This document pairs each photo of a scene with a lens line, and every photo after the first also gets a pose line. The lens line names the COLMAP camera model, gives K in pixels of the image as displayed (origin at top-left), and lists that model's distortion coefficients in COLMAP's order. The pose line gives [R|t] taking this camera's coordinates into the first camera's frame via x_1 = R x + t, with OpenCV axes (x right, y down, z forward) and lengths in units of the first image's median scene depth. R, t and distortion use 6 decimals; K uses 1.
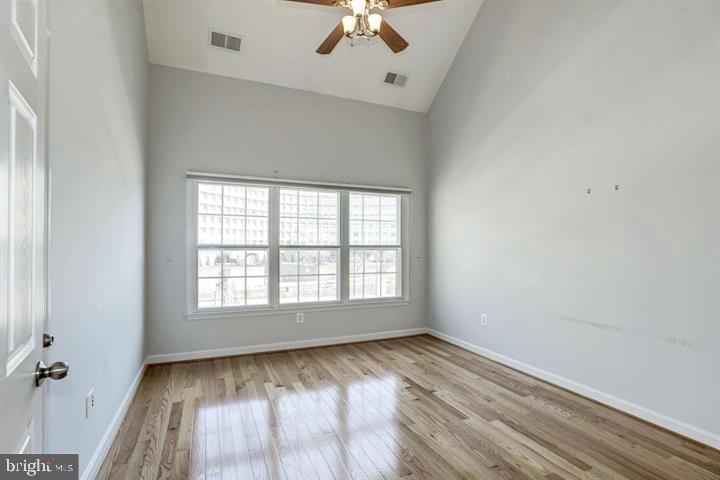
lens RADIAL K [[345.4, 0, 361.7], [0, 345.4, 243.3], [0, 0, 1]] dist [-0.035307, 0.013390]
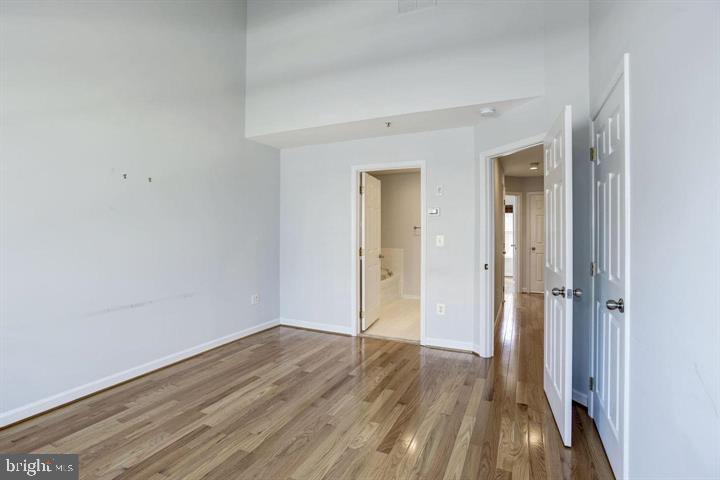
lens RADIAL K [[345.4, 0, 360.4], [0, 345.4, 233.2], [0, 0, 1]] dist [-0.035307, 0.013390]
pose [[-0.647915, -0.011560, 0.761625, -0.636049], [-0.011182, 0.999921, 0.005664, 0.000592], [-0.761631, -0.004846, -0.647993, 1.294976]]
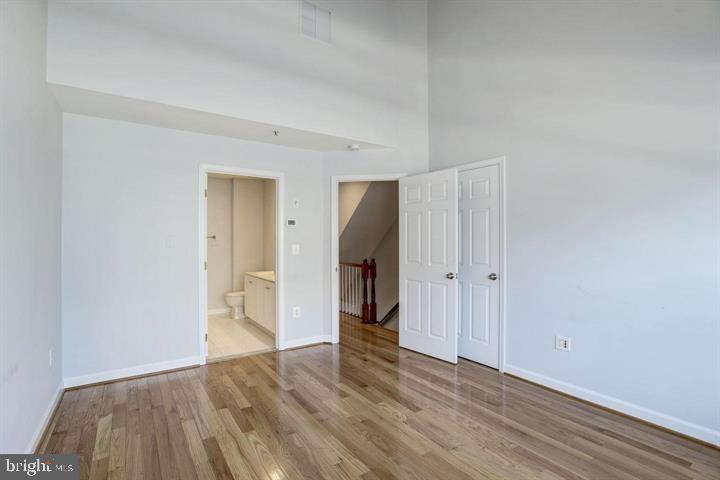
lens RADIAL K [[345.4, 0, 356.3], [0, 345.4, 241.7], [0, 0, 1]] dist [-0.035307, 0.013390]
pose [[-0.987675, -0.003799, -0.156475, 0.281550], [-0.003376, 0.999990, -0.002966, 0.004826], [0.156484, -0.002401, -0.987678, 1.732410]]
